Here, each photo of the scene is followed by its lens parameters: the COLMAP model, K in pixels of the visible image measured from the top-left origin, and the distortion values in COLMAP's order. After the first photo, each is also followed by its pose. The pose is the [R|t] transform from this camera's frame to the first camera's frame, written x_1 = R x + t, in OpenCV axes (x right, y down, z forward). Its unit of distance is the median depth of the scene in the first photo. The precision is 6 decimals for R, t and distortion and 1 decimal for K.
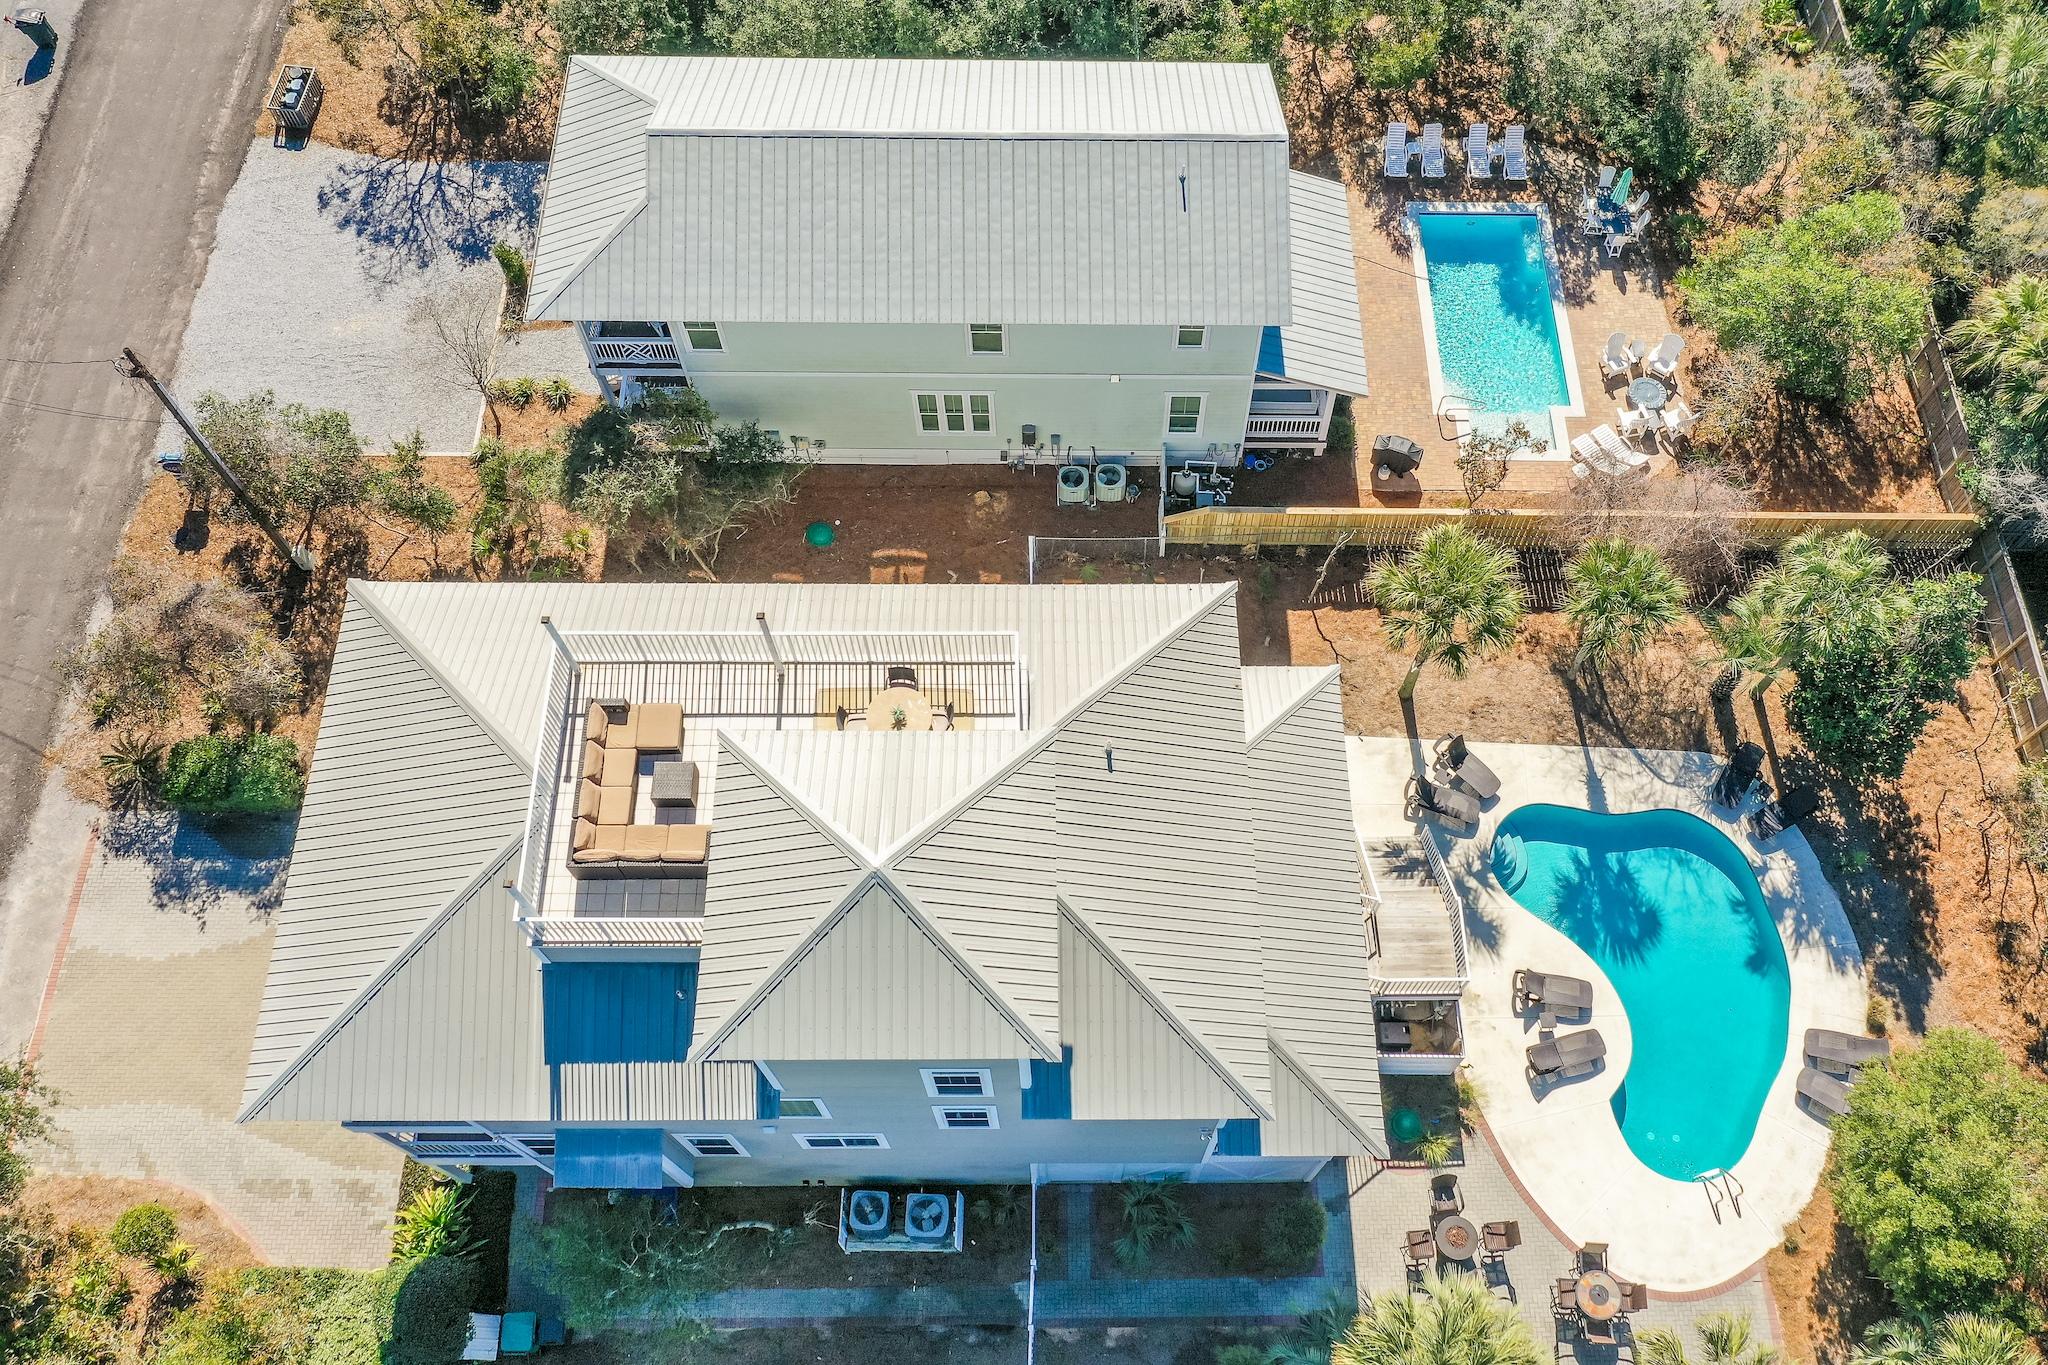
lens RADIAL K [[1600.2, 0, 1065.9], [0, 1600.2, 697.0], [0, 0, 1]] dist [-0.010873, 0.000178]
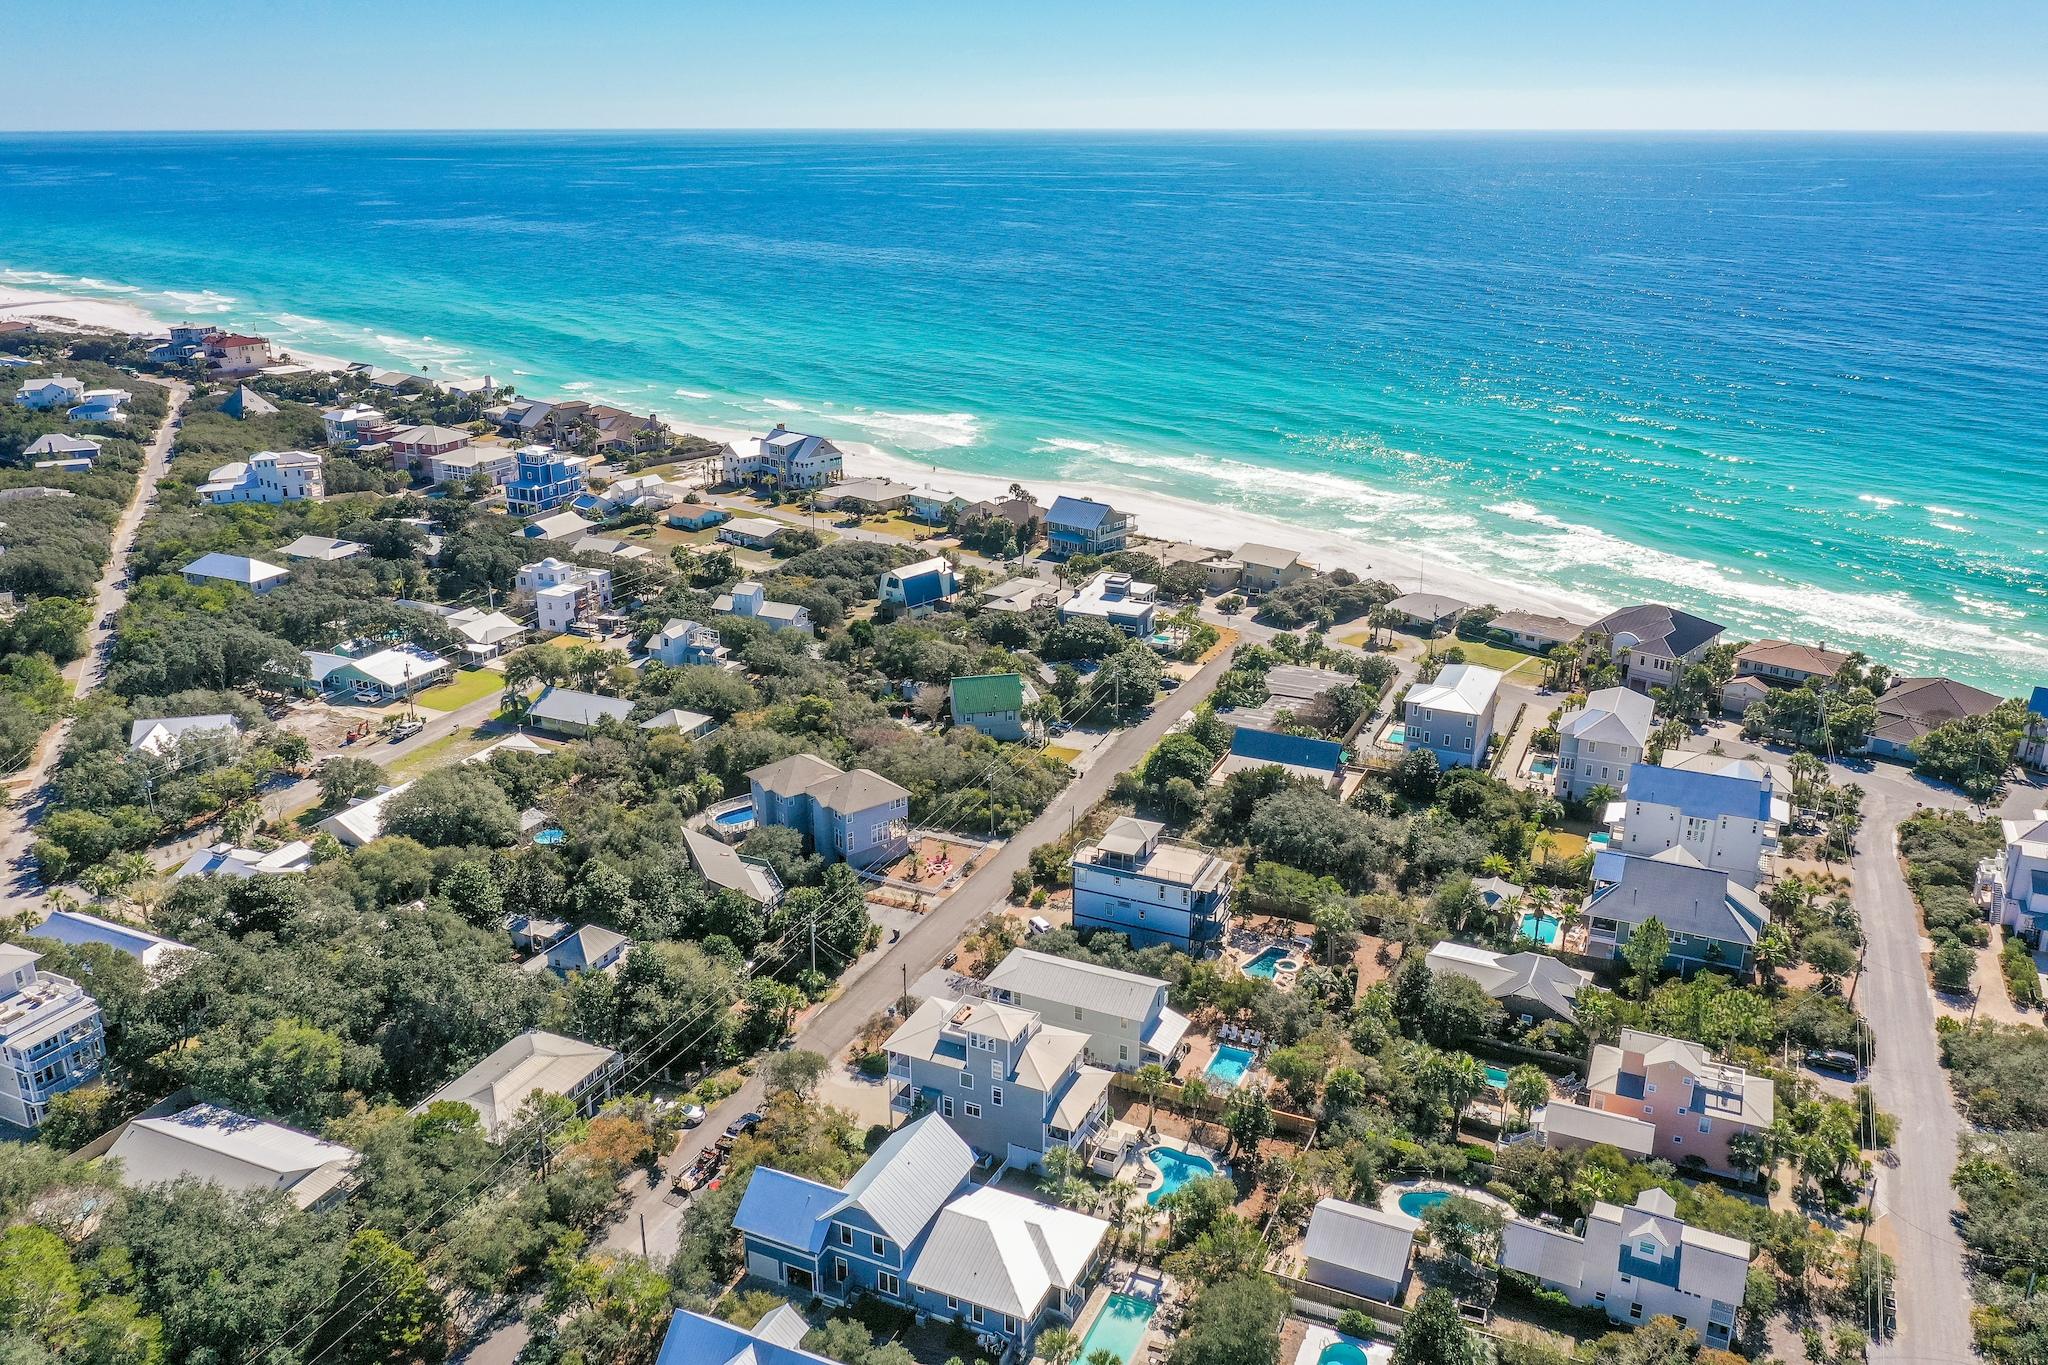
lens RADIAL K [[1600.2, 0, 1011.5], [0, 1600.2, 674.1], [0, 0, 1]] dist [-0.010873, 0.000178]
pose [[0.902538, 0.121725, -0.413047, 1.399681], [-0.378896, 0.680257, -0.627445, 1.843069], [0.204602, 0.722795, 0.660080, -2.424057]]
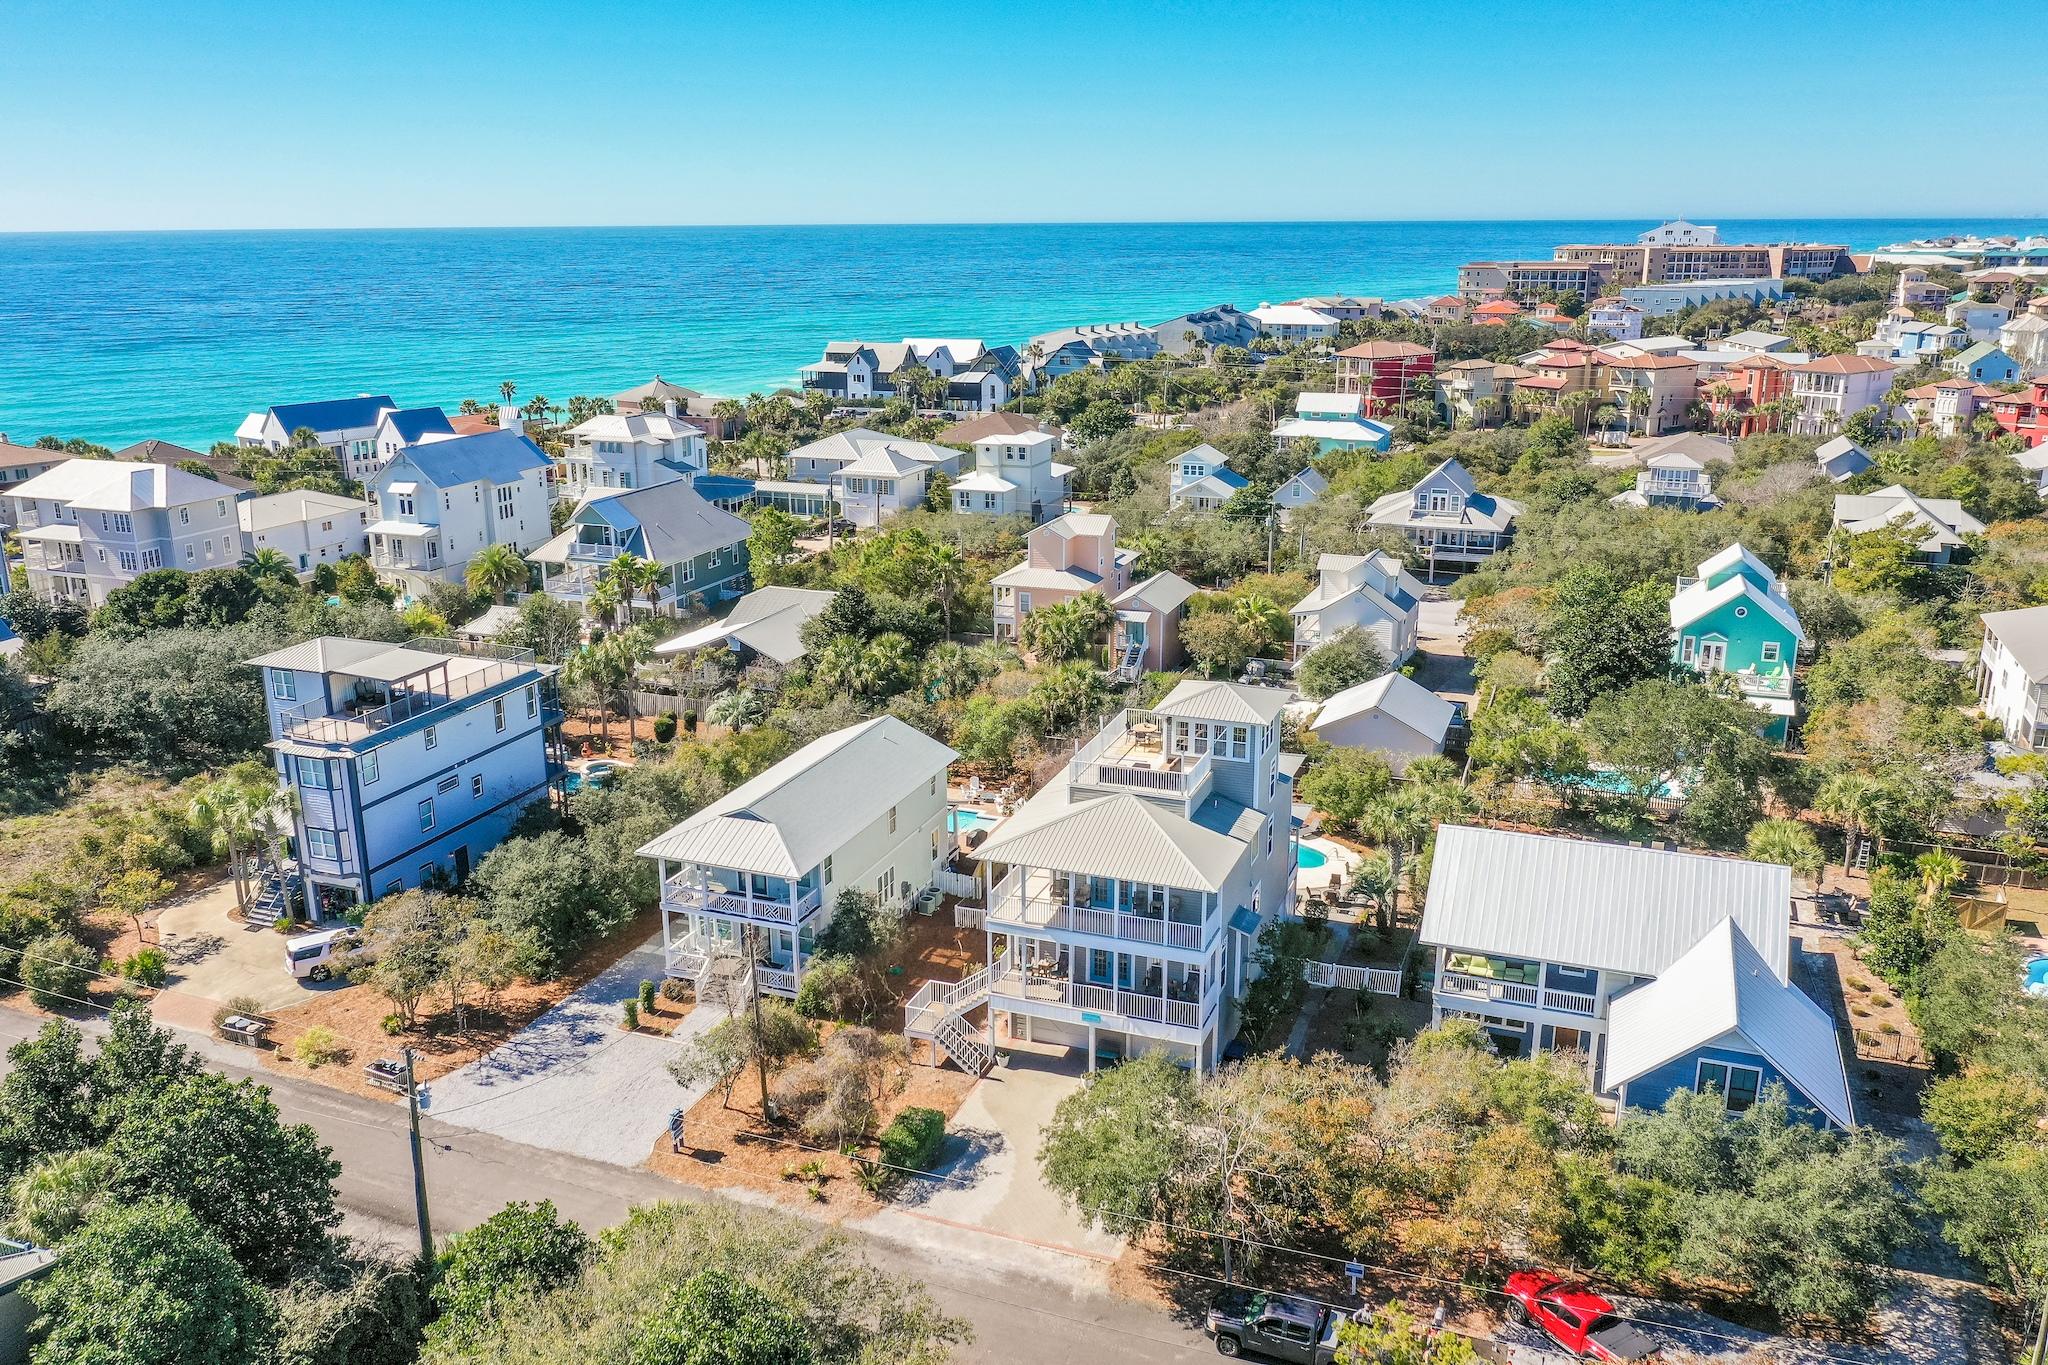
lens RADIAL K [[1600.2, 0, 1013.9], [0, 1600.2, 691.1], [0, 0, 1]] dist [-0.010873, 0.000178]
pose [[0.369677, -0.279158, 0.886233, -1.749047], [0.839495, 0.509138, -0.189806, 0.208457], [-0.398229, 0.814156, 0.422568, -0.073048]]
